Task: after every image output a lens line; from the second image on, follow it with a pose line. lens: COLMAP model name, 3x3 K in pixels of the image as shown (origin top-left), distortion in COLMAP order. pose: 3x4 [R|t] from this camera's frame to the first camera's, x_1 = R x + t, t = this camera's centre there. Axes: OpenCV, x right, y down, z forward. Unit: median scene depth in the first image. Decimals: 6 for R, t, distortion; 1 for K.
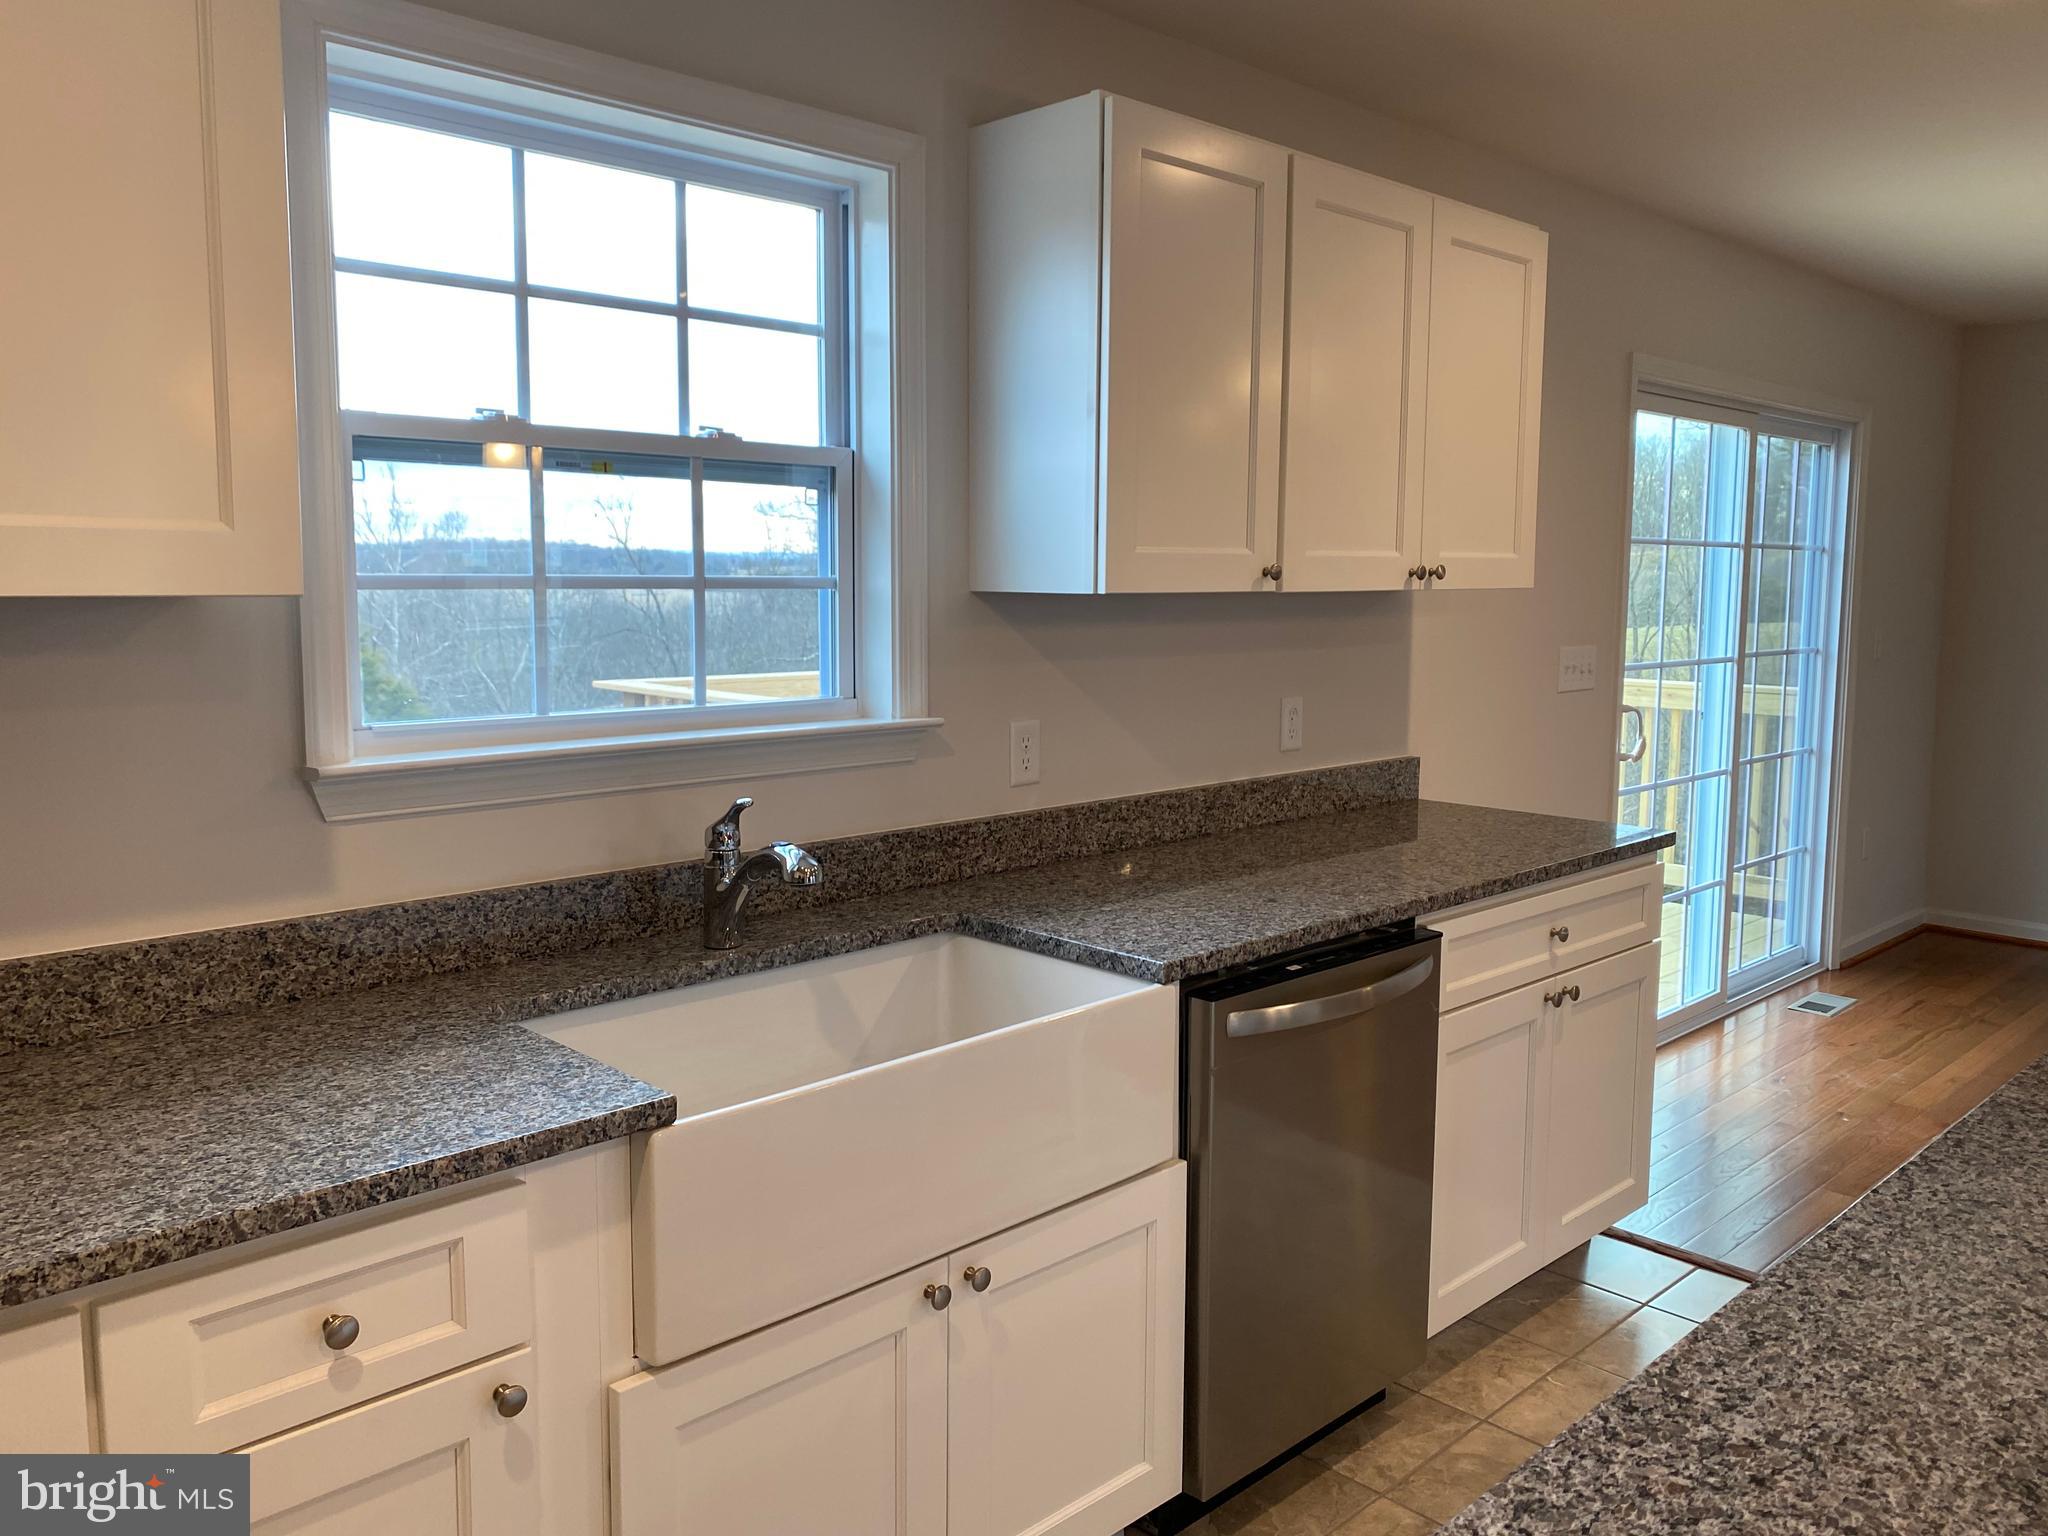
lens RADIAL K [[1564.2, 0, 1011.6], [0, 1564.2, 757.2], [0, 0, 1]] dist [0.053086, -0.056855]
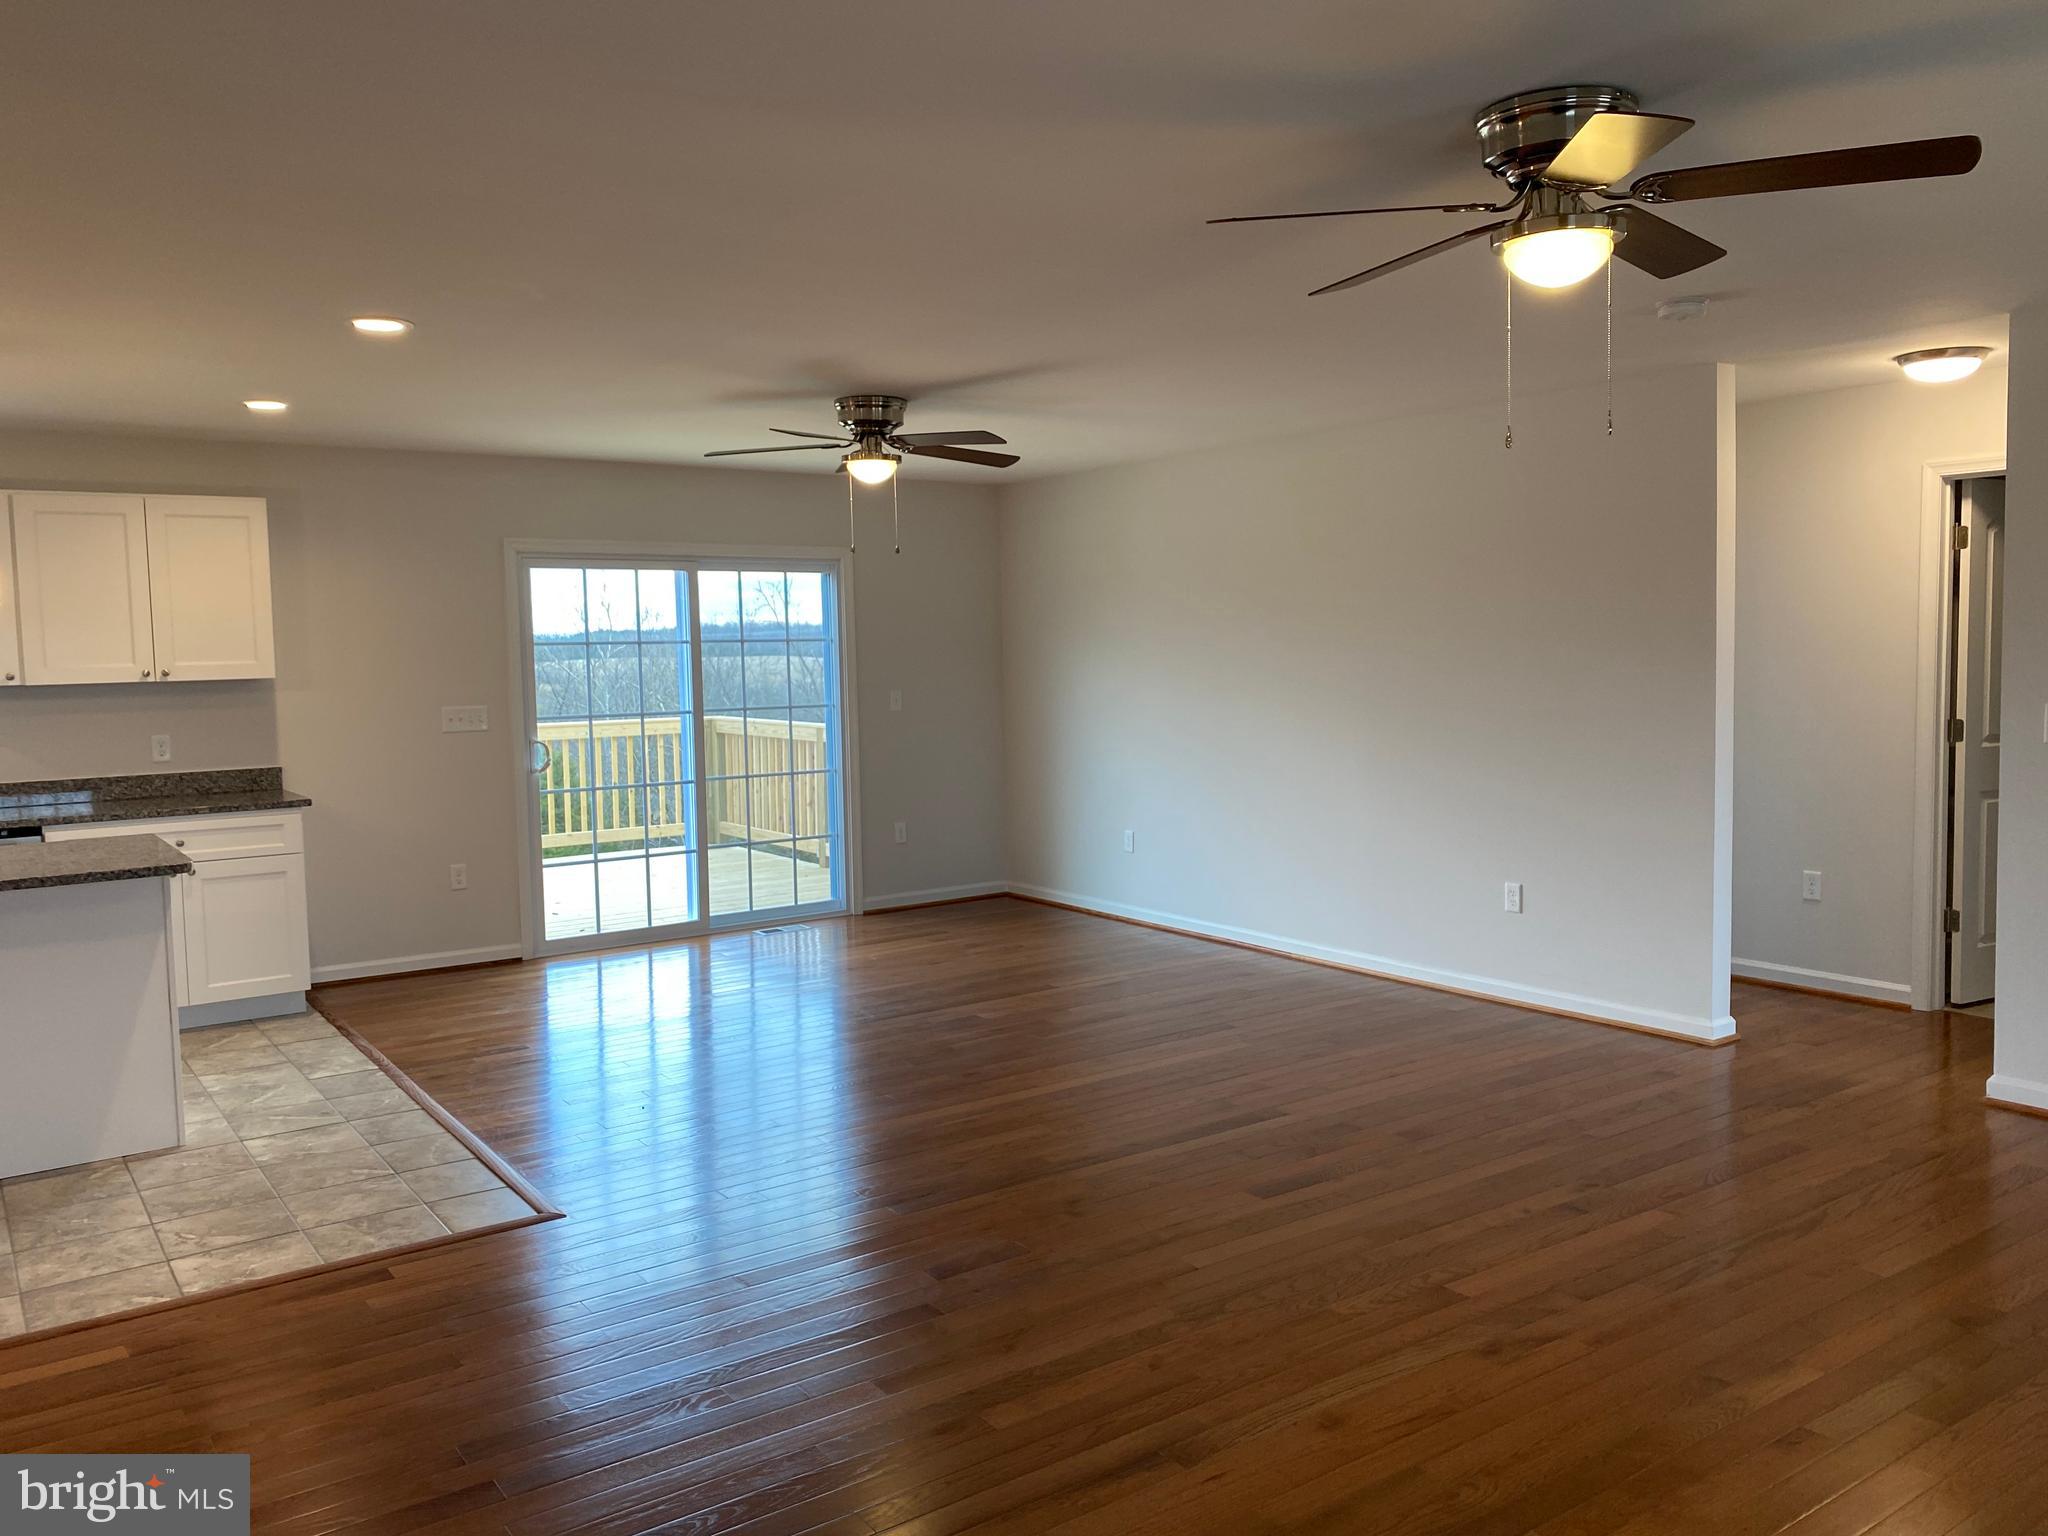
lens RADIAL K [[1572.2, 0, 1006.2], [0, 1572.2, 751.1], [0, 0, 1]] dist [0.058161, -0.065337]
pose [[0.984954, -0.013445, -0.172293, 1.592451], [0.006280, 0.999095, -0.042062, 0.072382], [0.172702, 0.040347, 0.984147, -0.795286]]
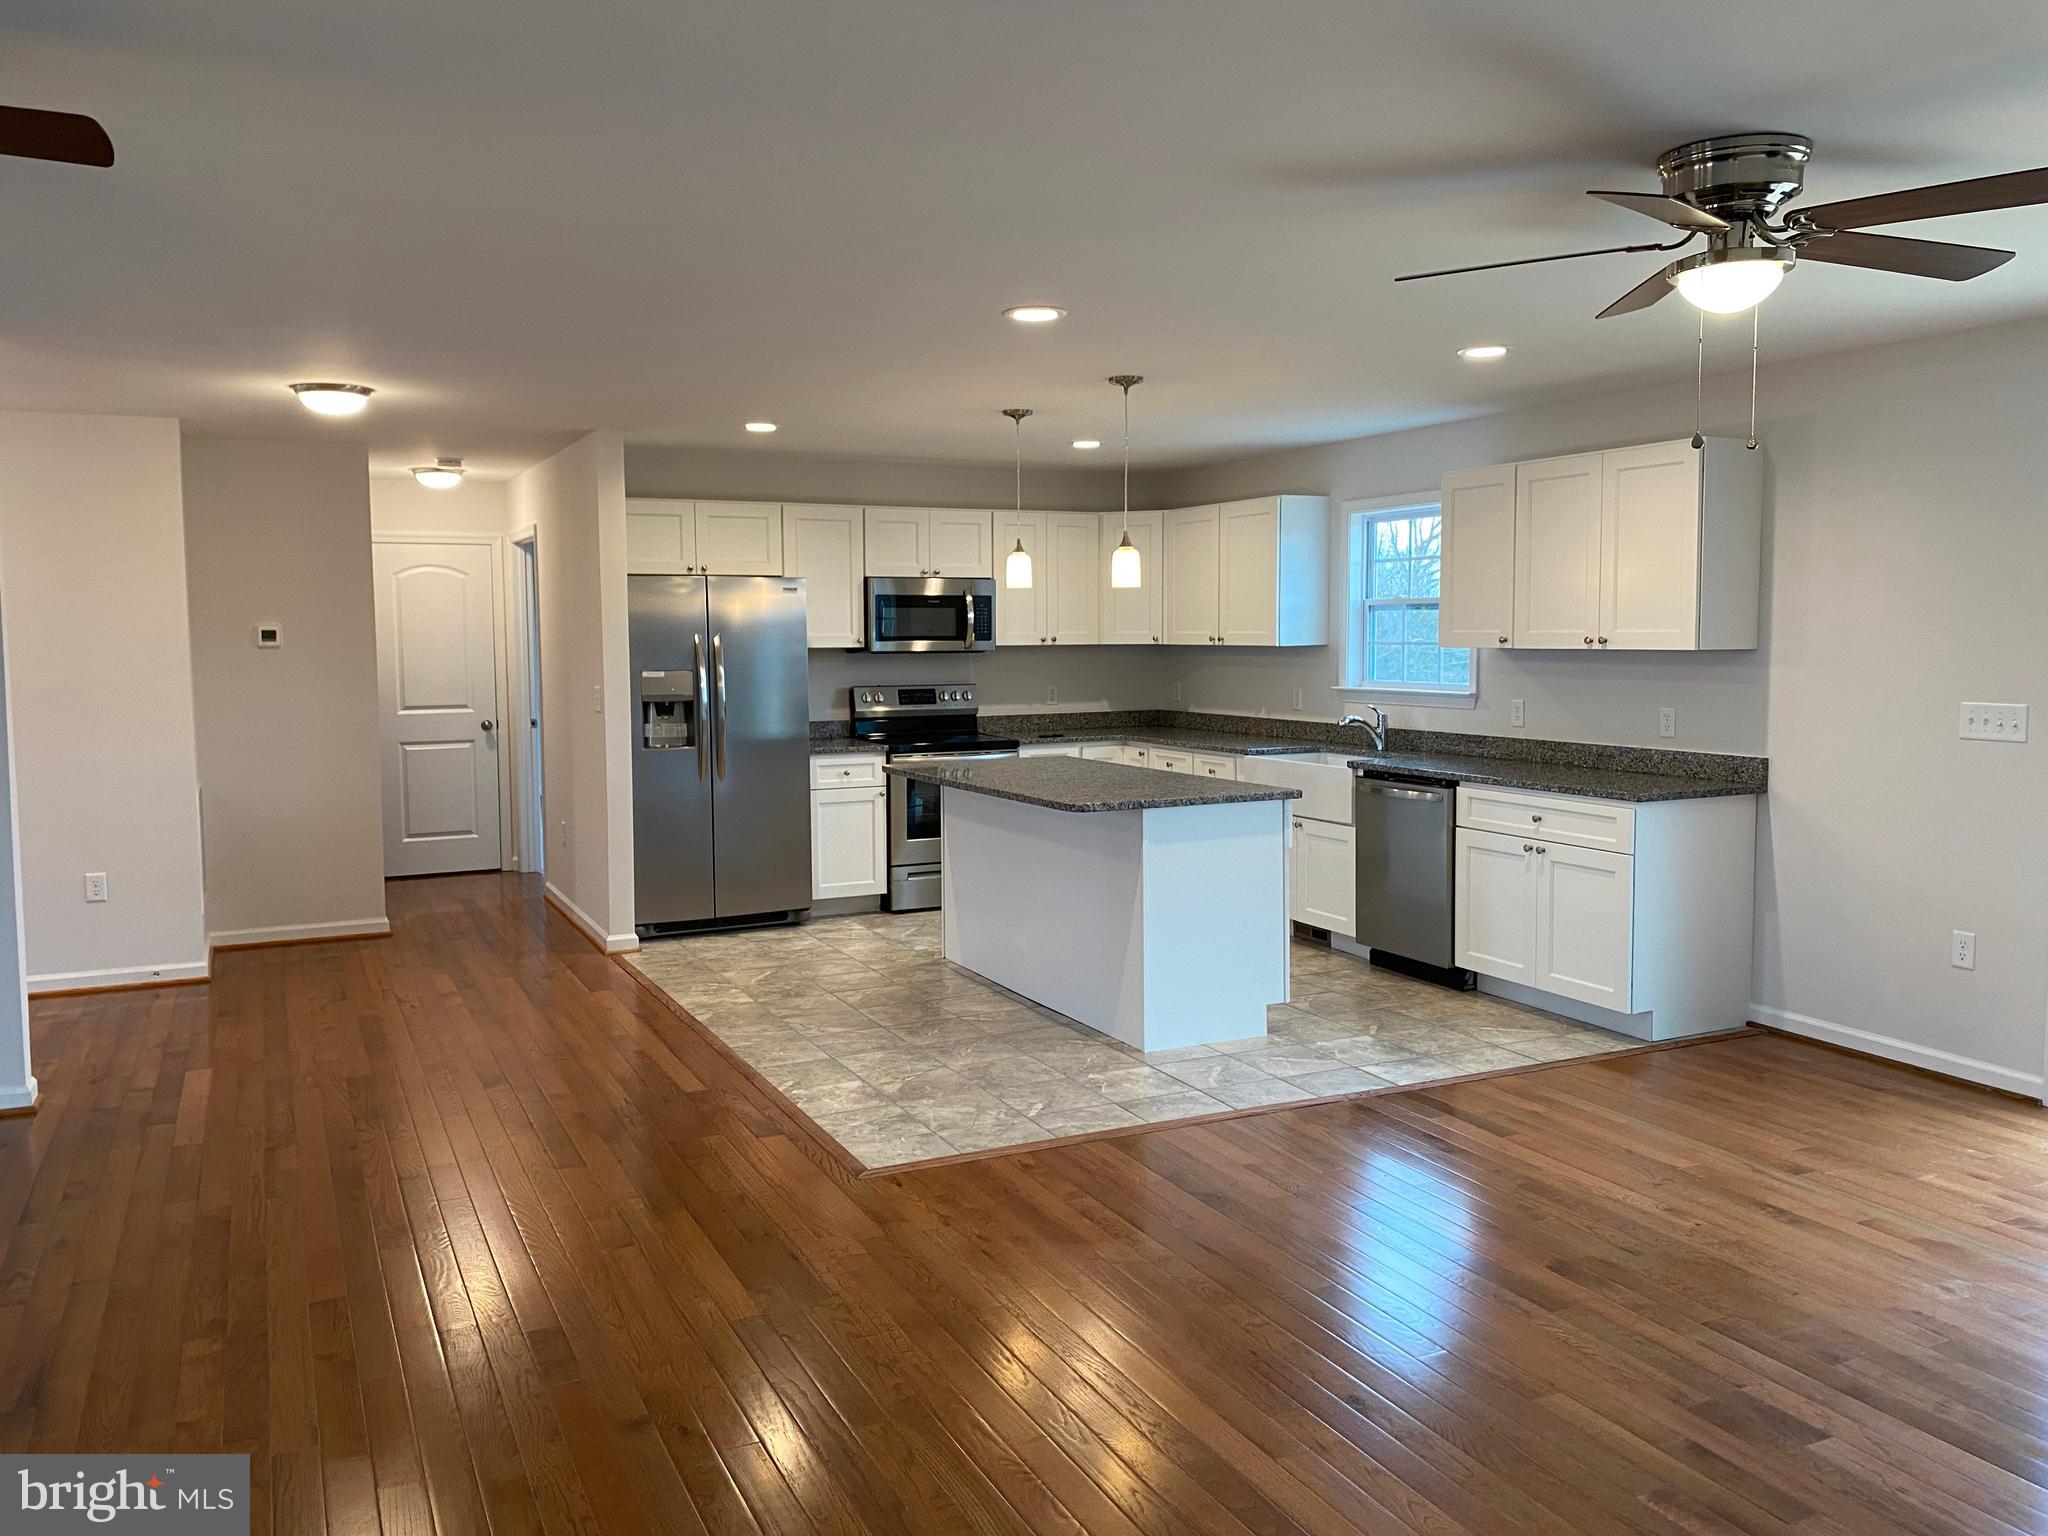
lens RADIAL K [[1564.2, 0, 1011.6], [0, 1564.2, 757.2], [0, 0, 1]] dist [0.053086, -0.056855]
pose [[-0.328663, 0.078150, -0.941209, 2.173956], [-0.099940, 0.988098, 0.116942, -0.120677], [0.939145, 0.132499, -0.316940, 0.875302]]
